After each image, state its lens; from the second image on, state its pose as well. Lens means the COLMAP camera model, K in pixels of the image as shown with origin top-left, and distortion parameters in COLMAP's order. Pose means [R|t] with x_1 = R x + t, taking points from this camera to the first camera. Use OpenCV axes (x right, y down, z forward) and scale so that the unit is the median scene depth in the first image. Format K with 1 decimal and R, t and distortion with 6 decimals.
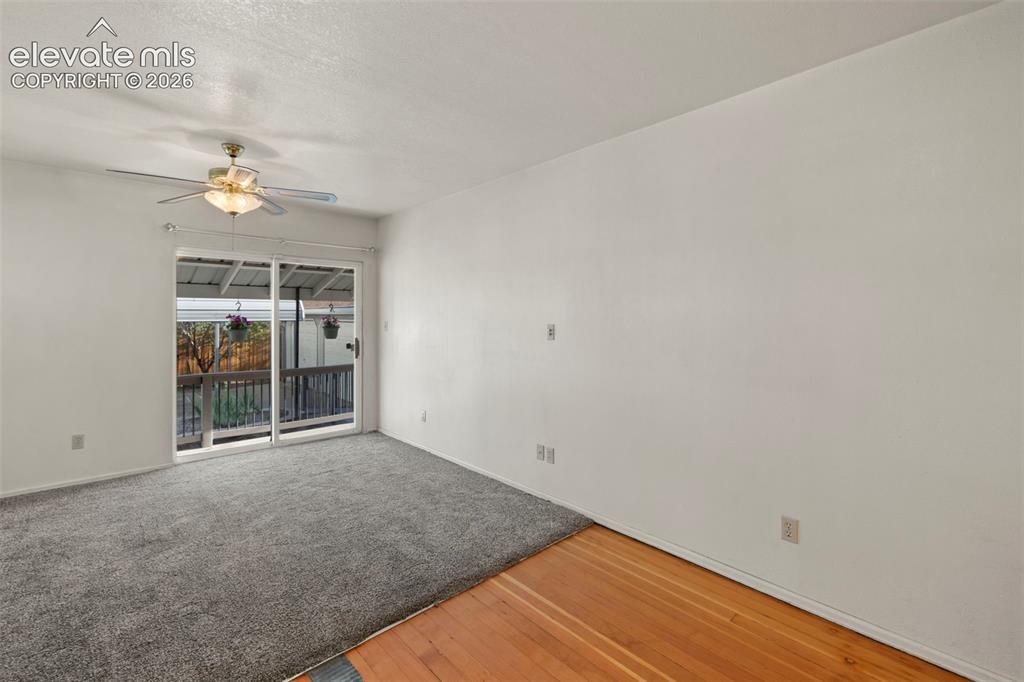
lens RADIAL K [[449.2, 0, 492.3], [0, 449.2, 324.7], [0, 0, 1]] dist [0.000005, 0.000199]
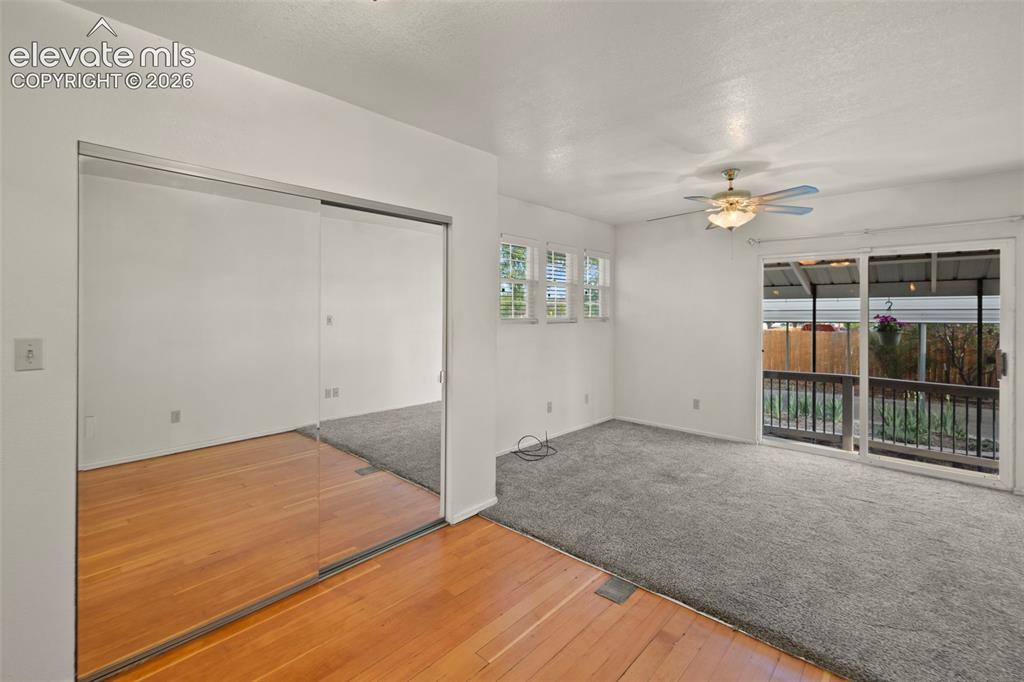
lens RADIAL K [[447.9, 0, 495.5], [0, 447.9, 305.9], [0, 0, 1]] dist [0.001110, 0.000111]
pose [[0.083890, -0.018276, -0.996307, 0.453806], [-0.025407, 0.999468, -0.020473, -0.003057], [0.996151, 0.027031, 0.083381, 0.250163]]
